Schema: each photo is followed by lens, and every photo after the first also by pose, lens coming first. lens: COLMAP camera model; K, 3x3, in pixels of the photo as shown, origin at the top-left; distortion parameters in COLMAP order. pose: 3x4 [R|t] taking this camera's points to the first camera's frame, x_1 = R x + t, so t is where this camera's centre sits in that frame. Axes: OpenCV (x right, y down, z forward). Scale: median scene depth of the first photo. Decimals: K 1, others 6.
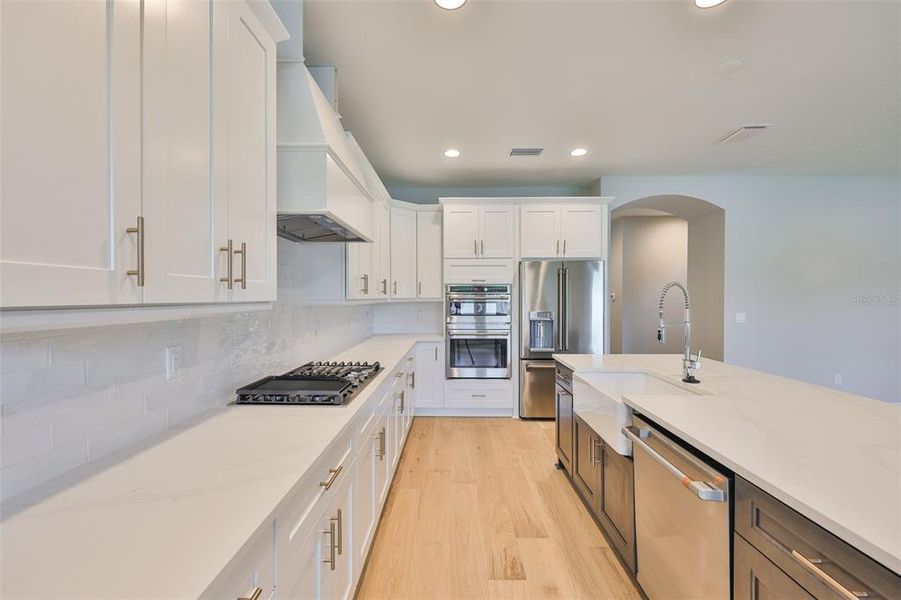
lens RADIAL K [[383.9, 0, 446.4], [0, 383.9, 301.6], [0, 0, 1]] dist [-0.001056, 0.000034]
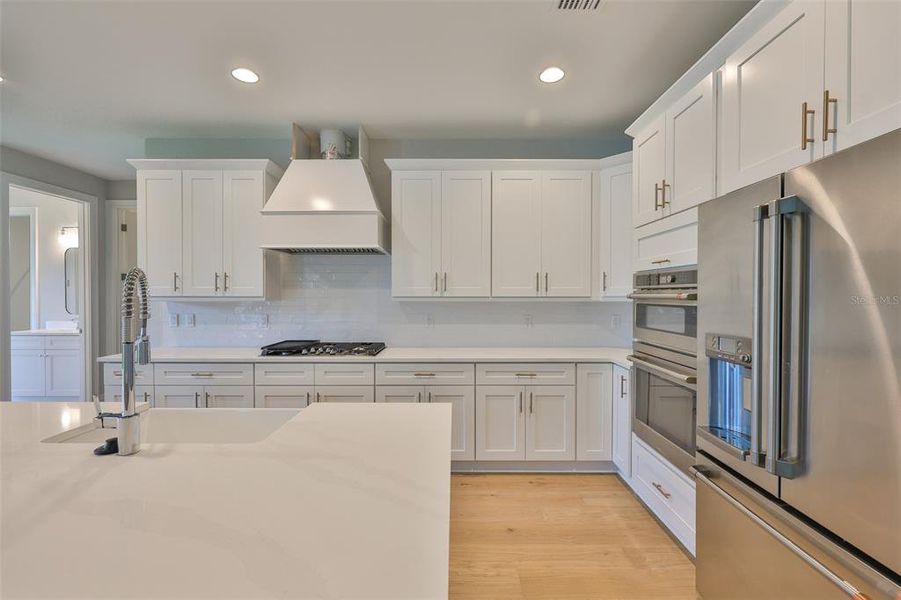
lens RADIAL K [[376.1, 0, 453.6], [0, 376.1, 297.1], [0, 0, 1]] dist [-0.000867, 0.000060]
pose [[0.021809, 0.008442, -0.999727, 0.586107], [-0.012371, 0.999890, 0.008174, -0.010424], [0.999686, 0.012189, 0.021911, 0.732279]]
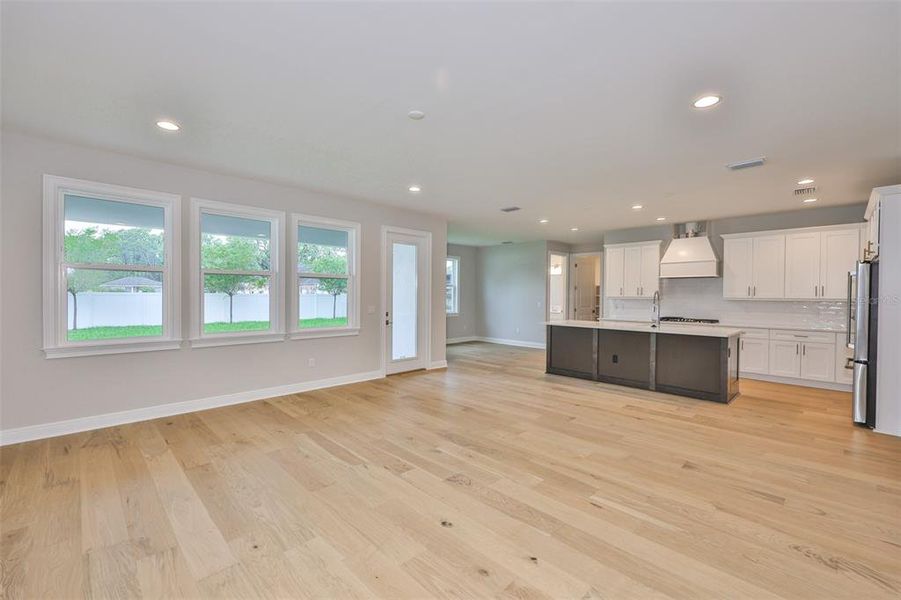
lens RADIAL K [[376.1, 0, 453.6], [0, 376.1, 297.1], [0, 0, 1]] dist [-0.000867, 0.000060]
pose [[-0.694215, 0.002054, -0.719765, 1.732994], [-0.014395, 0.999756, 0.016738, -0.017629], [0.719624, 0.021981, -0.694016, 0.902975]]
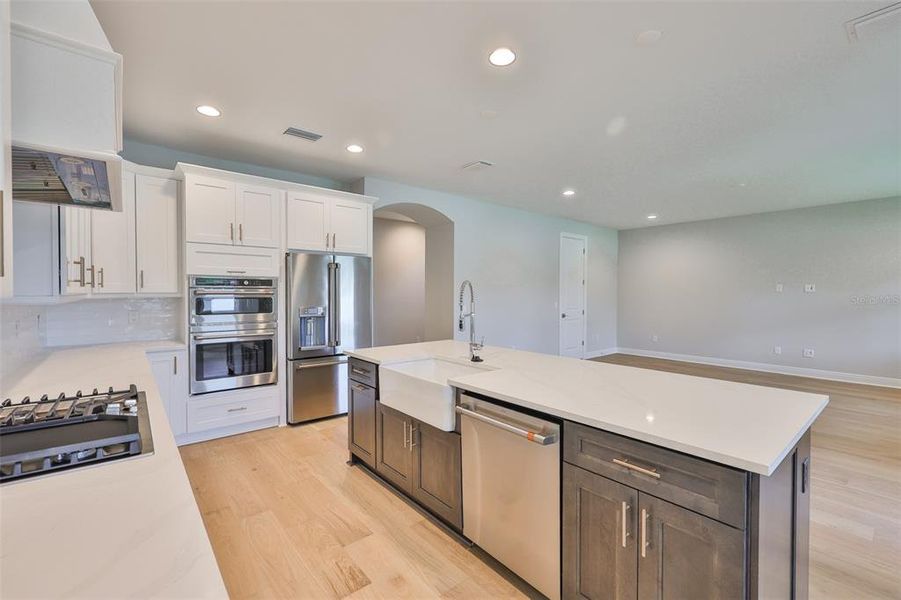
lens RADIAL K [[389.7, 0, 453.1], [0, 389.7, 297.1], [0, 0, 1]] dist [0.000786, 0.000633]
pose [[0.752350, -0.006514, 0.658731, -0.123730], [0.004667, 0.999979, 0.004558, -0.001709], [-0.658747, -0.000355, 0.752364, 0.051322]]
